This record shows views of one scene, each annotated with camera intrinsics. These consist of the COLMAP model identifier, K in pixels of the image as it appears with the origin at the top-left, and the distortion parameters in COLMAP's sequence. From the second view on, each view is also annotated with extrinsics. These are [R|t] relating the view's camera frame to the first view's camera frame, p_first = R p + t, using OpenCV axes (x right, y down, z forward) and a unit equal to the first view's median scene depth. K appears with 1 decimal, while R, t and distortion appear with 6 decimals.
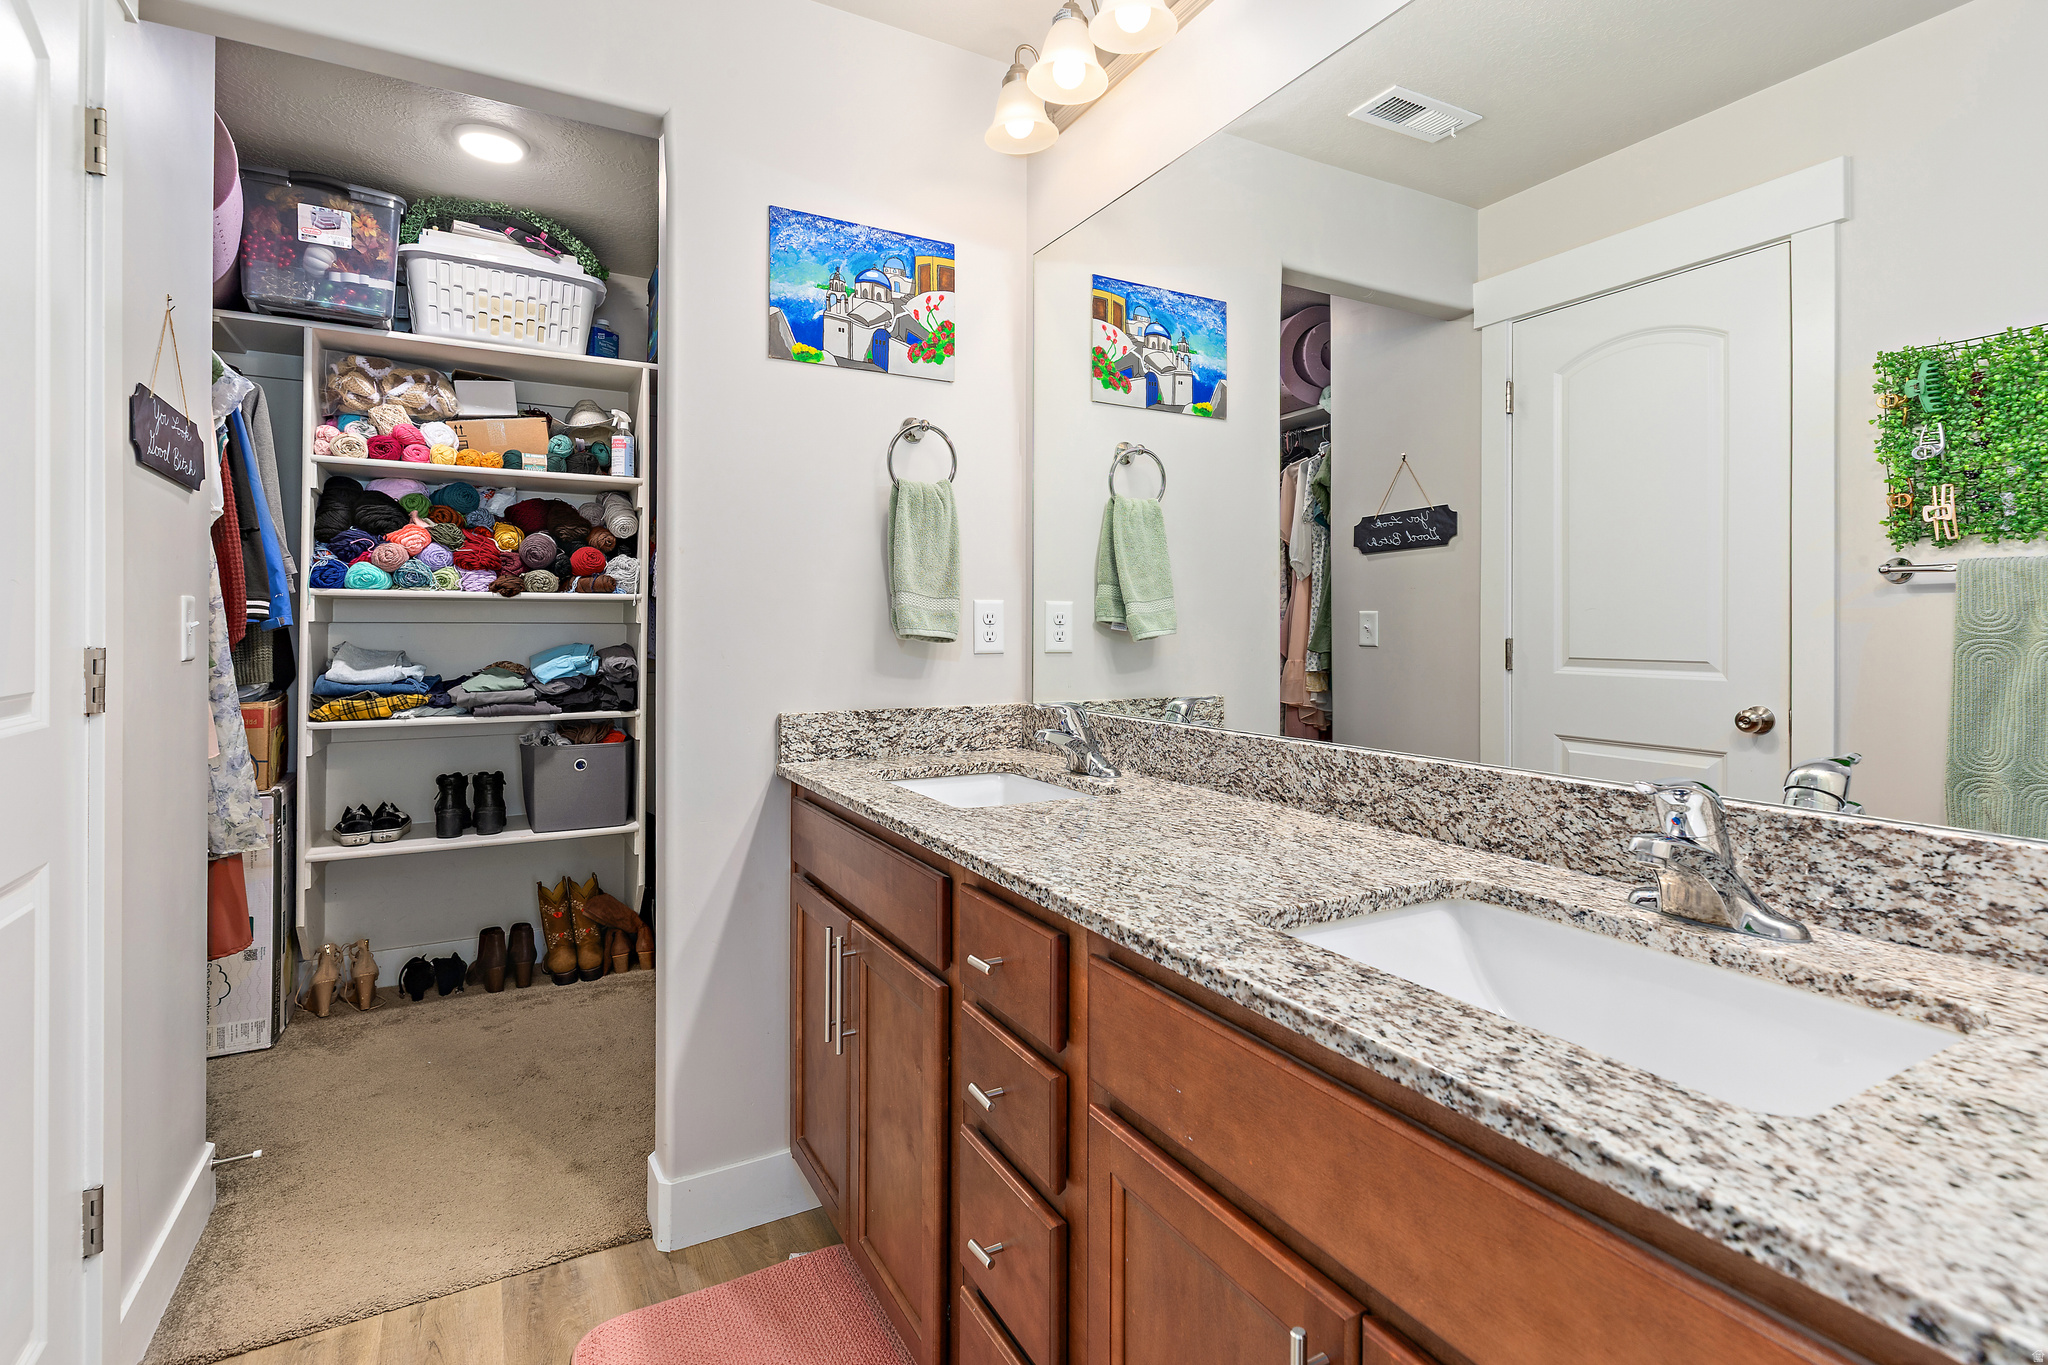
lens RADIAL K [[972.2, 0, 1040.5], [0, 972.2, 621.7], [0, 0, 1]] dist [0.001123, 0.000458]
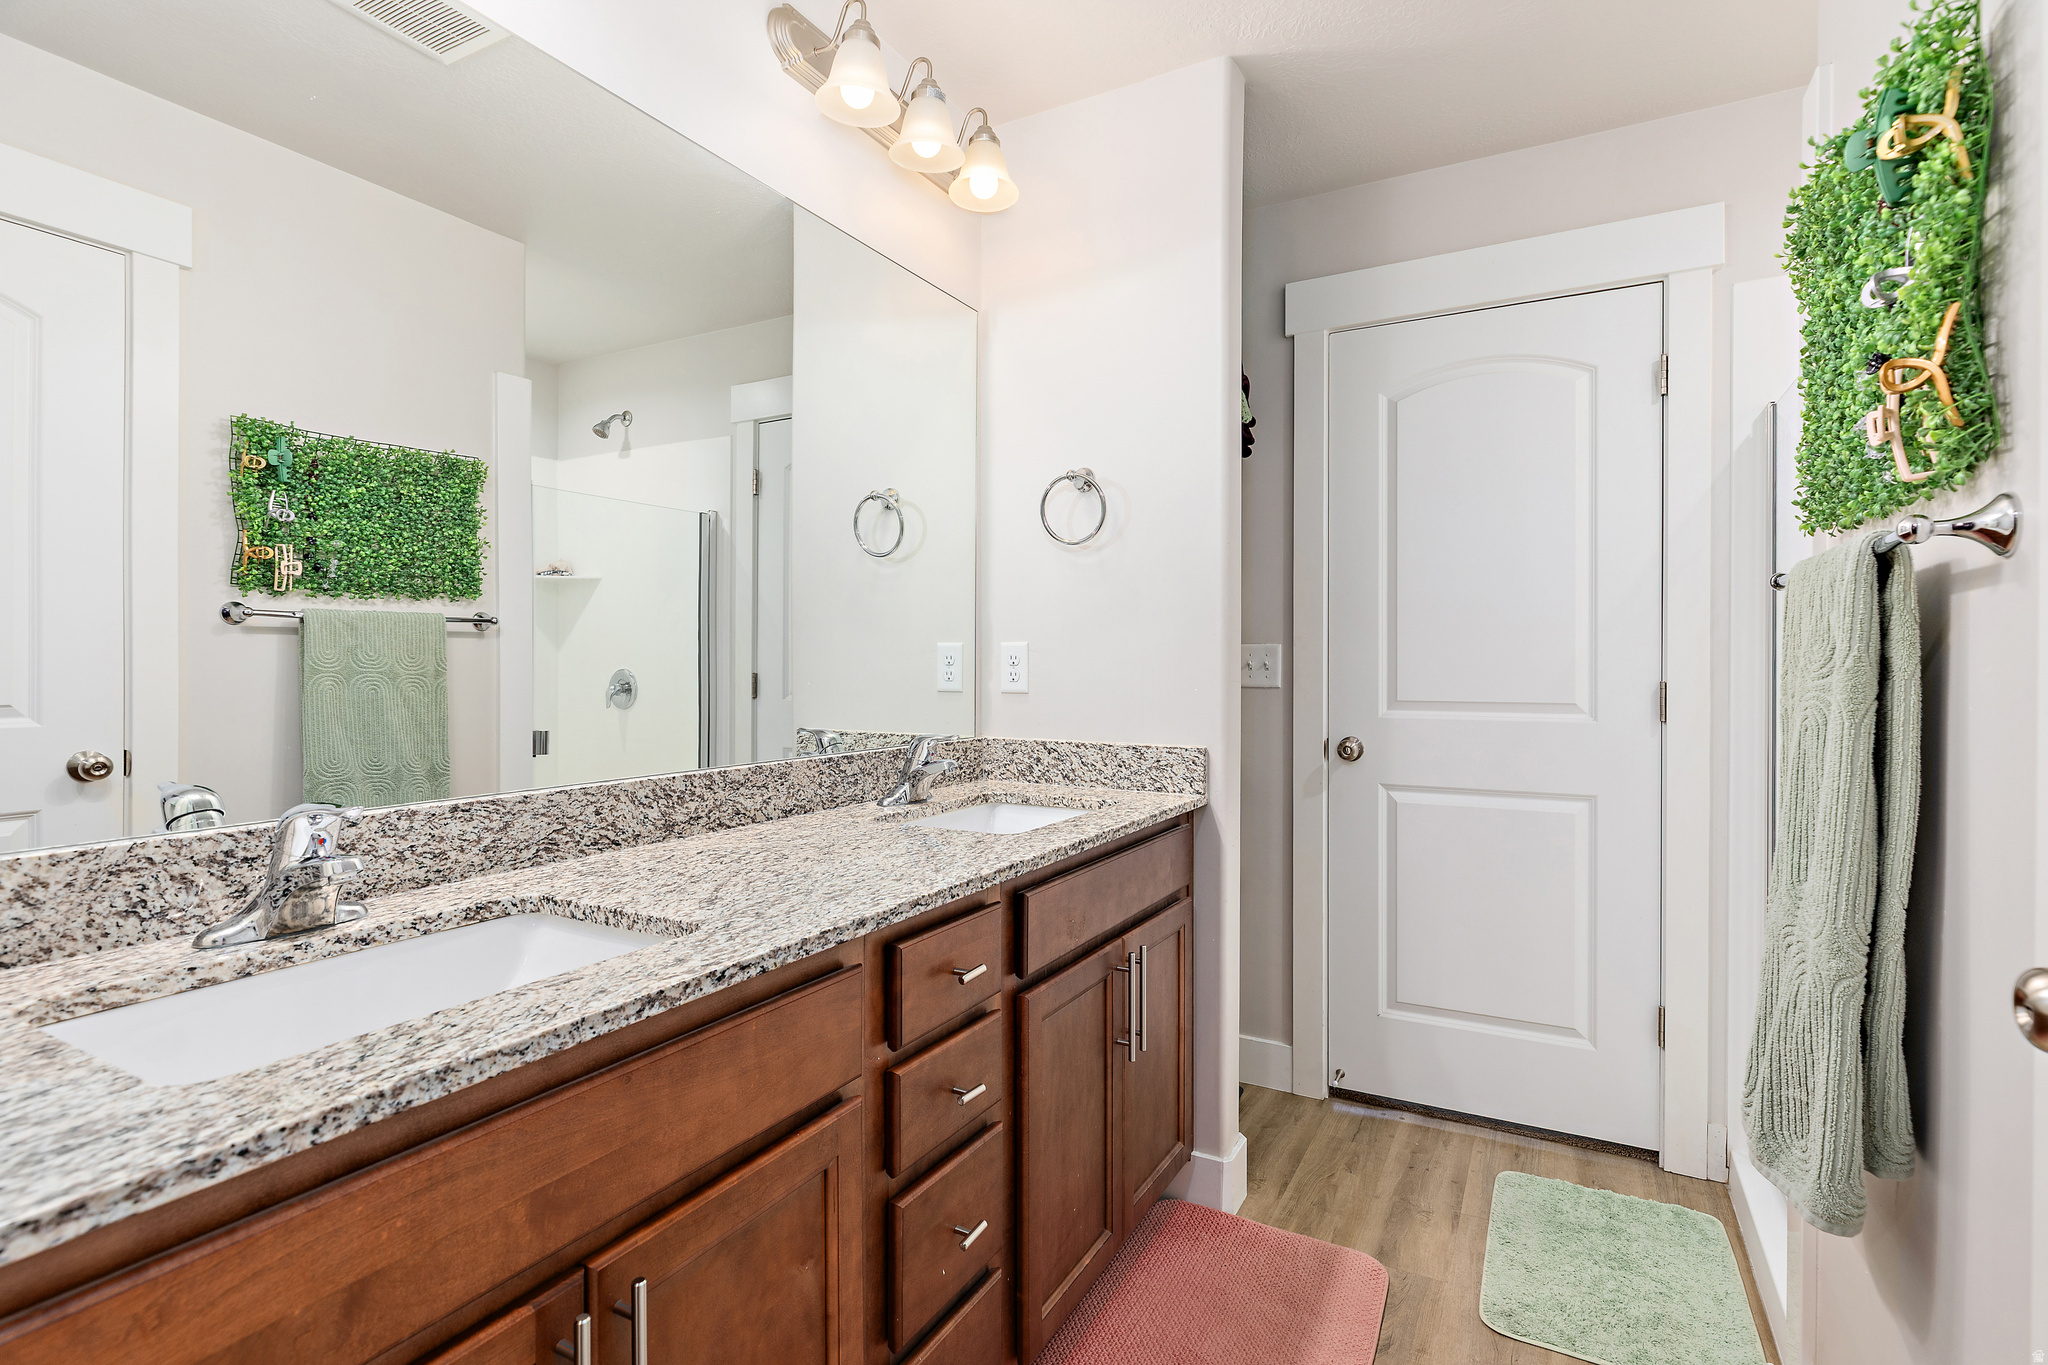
lens RADIAL K [[972.2, 0, 1026.8], [0, 972.2, 680.7], [0, 0, 1]] dist [0.001123, 0.000458]
pose [[-0.519471, -0.013485, 0.854382, -0.715740], [-0.006602, 0.999909, 0.011768, 0.007918], [-0.854462, 0.000473, -0.519513, 1.064161]]
